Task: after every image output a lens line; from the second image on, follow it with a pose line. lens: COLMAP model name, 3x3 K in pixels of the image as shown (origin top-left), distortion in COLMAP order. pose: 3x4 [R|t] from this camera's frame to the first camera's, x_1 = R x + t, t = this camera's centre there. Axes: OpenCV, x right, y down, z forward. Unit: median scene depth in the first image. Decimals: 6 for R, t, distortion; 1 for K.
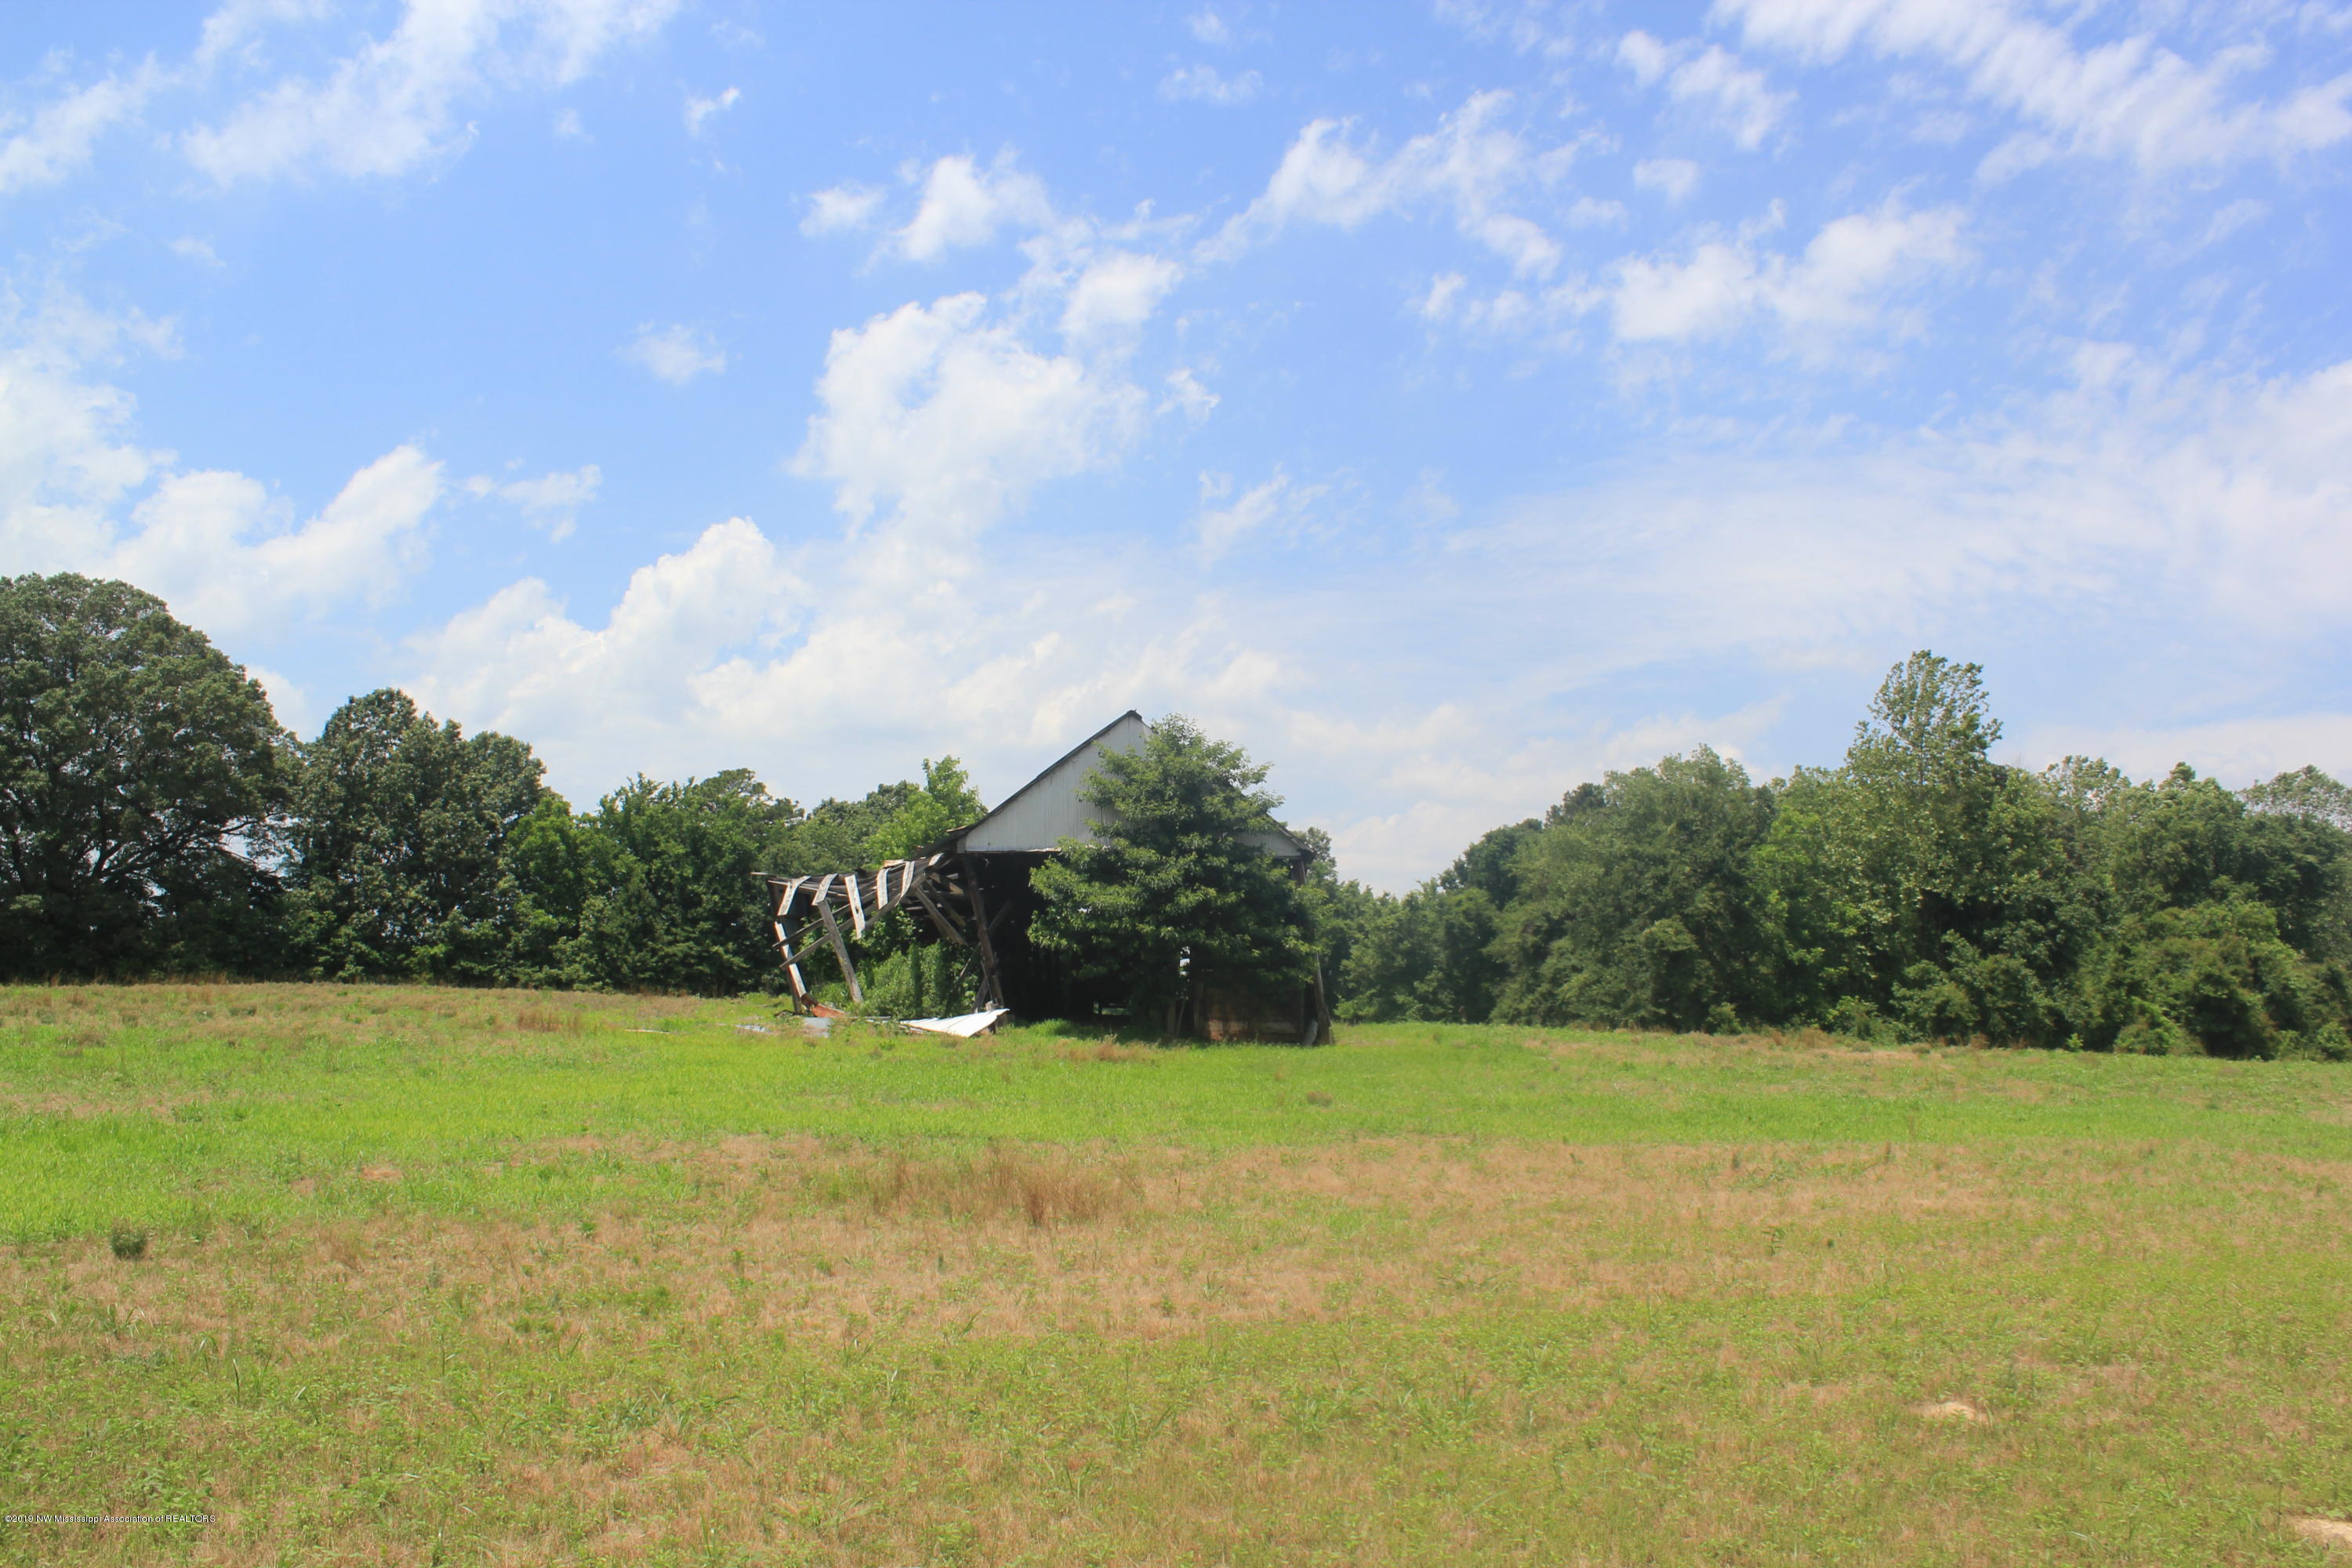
lens RADIAL K [[1965.5, 0, 1110.1], [0, 1965.5, 785.7], [0, 0, 1]] dist [-0.150674, 0.095409]
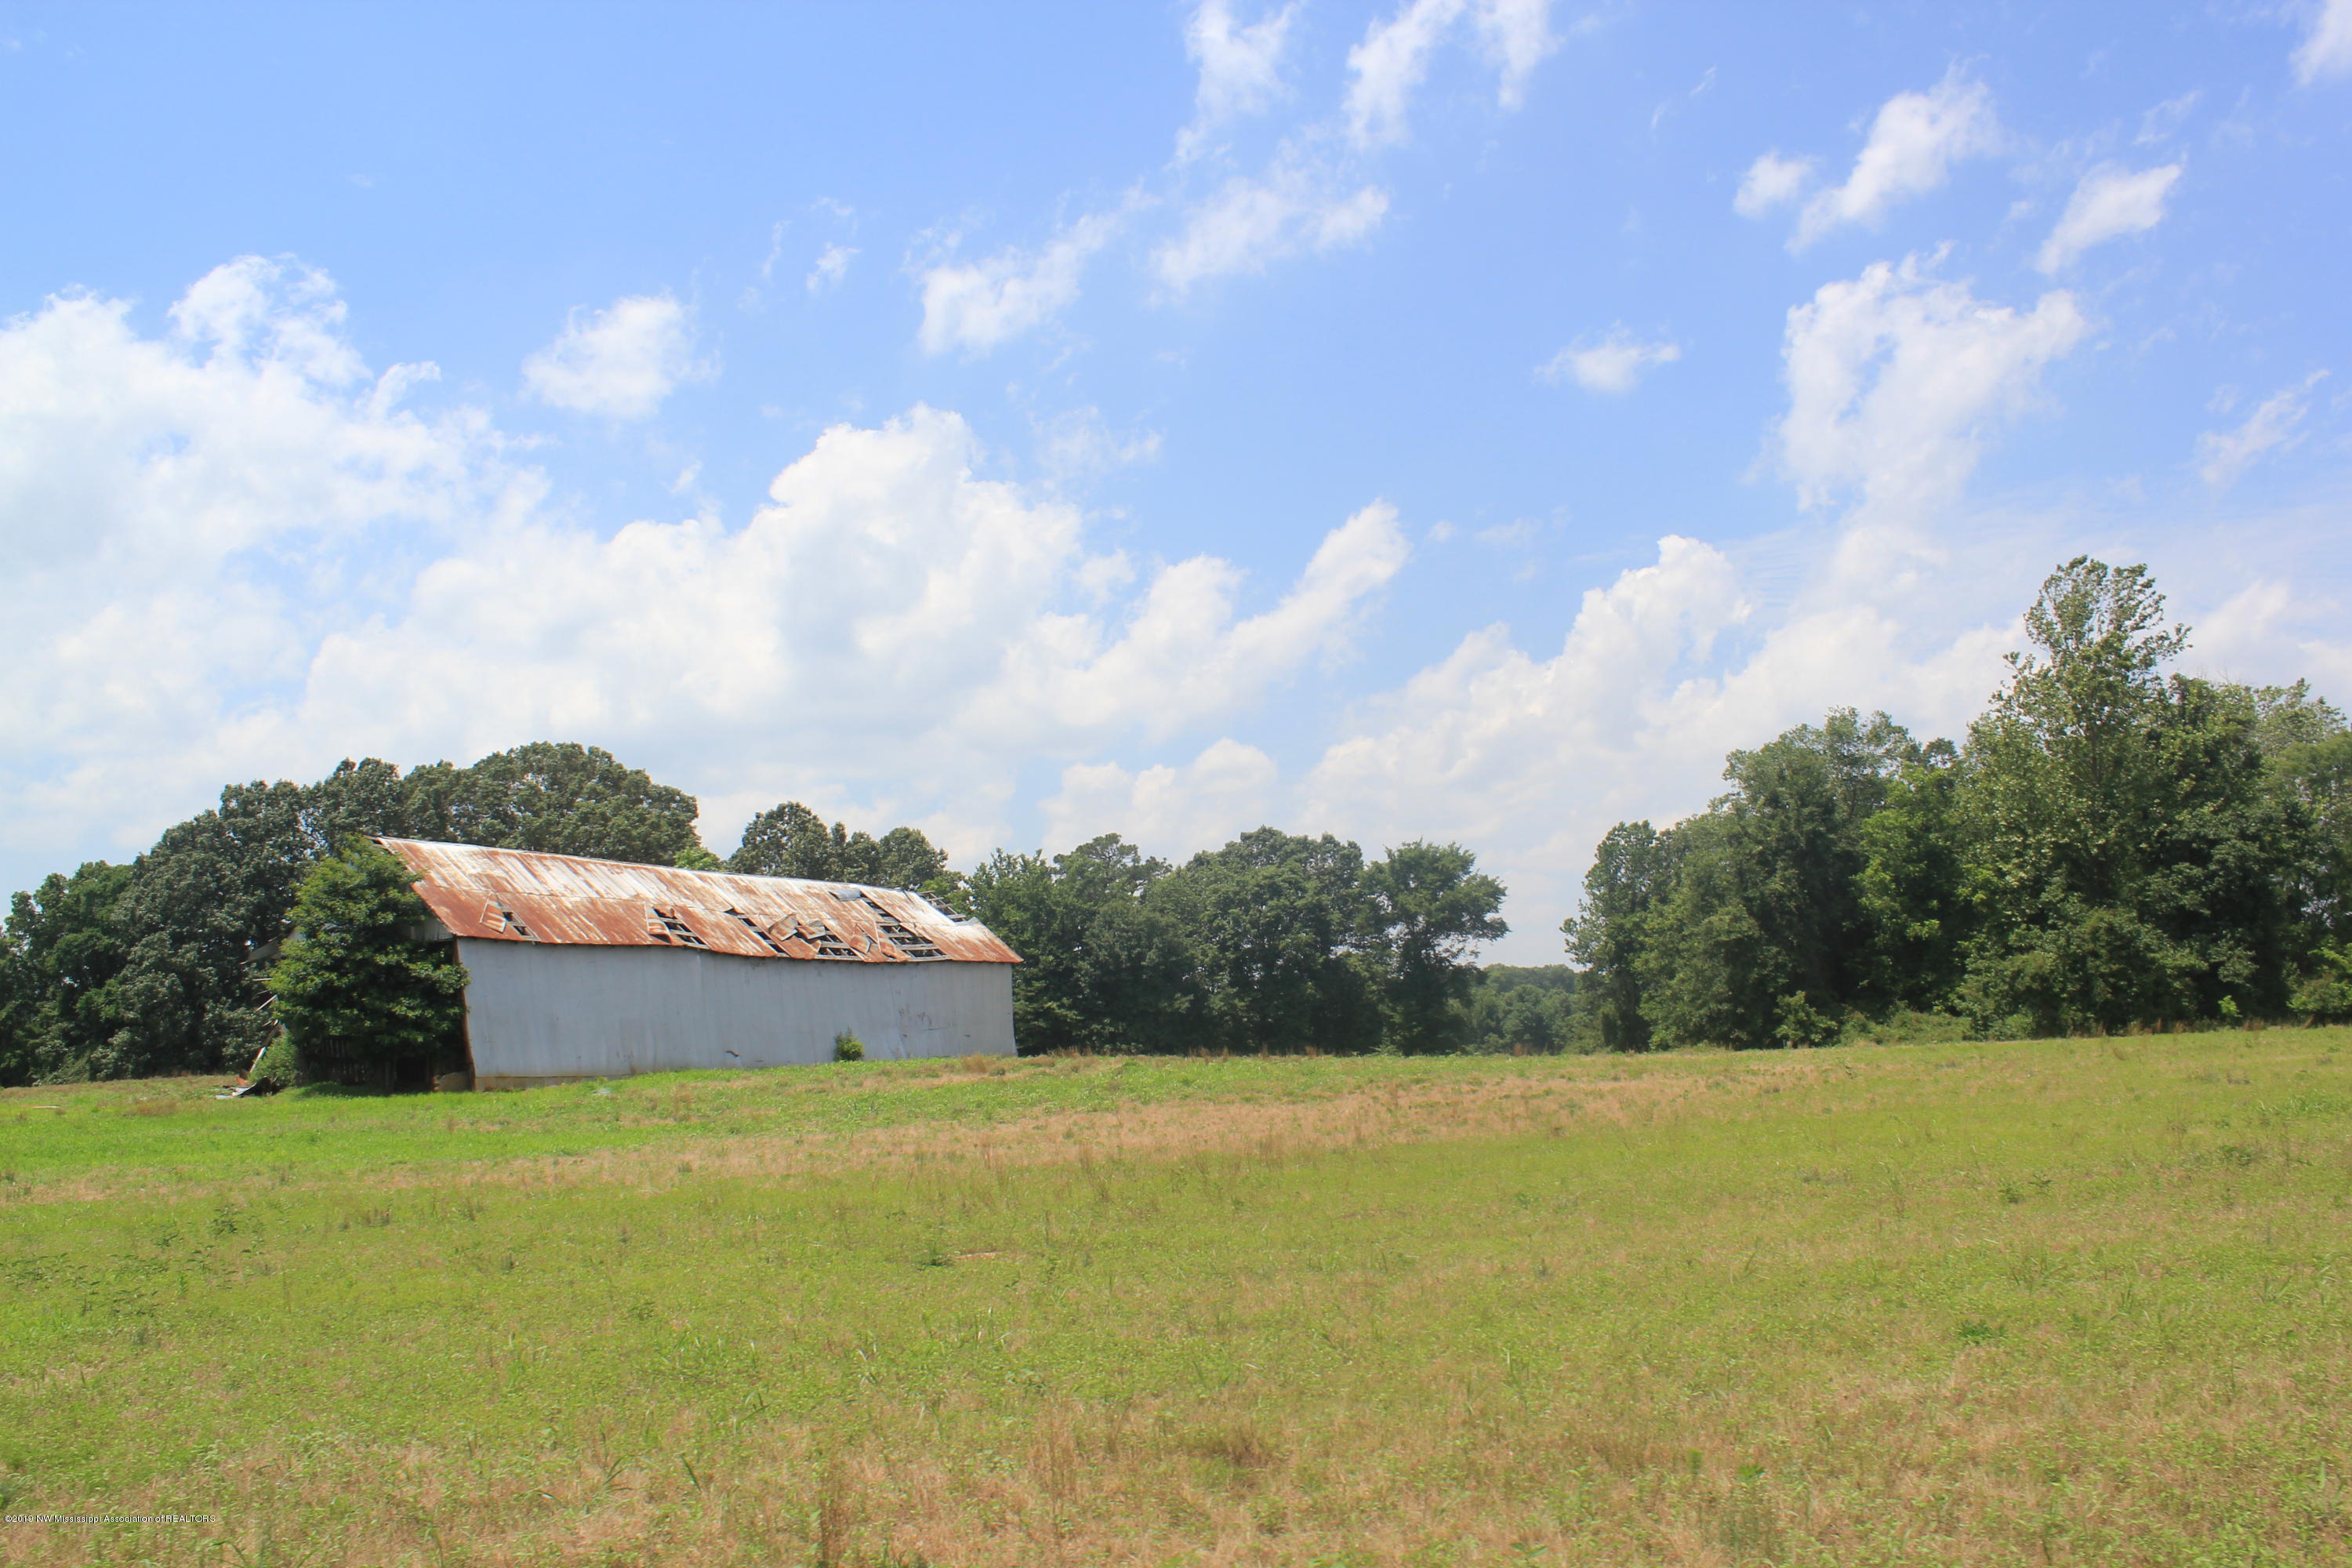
lens RADIAL K [[2026.1, 0, 1216.3], [0, 2026.1, 779.5], [0, 0, 1]] dist [-0.158562, 0.128256]
pose [[0.891273, -0.123117, -0.436434, 0.454401], [0.117099, 0.992282, -0.040782, 0.018039], [0.438087, -0.014758, 0.898812, 0.033983]]
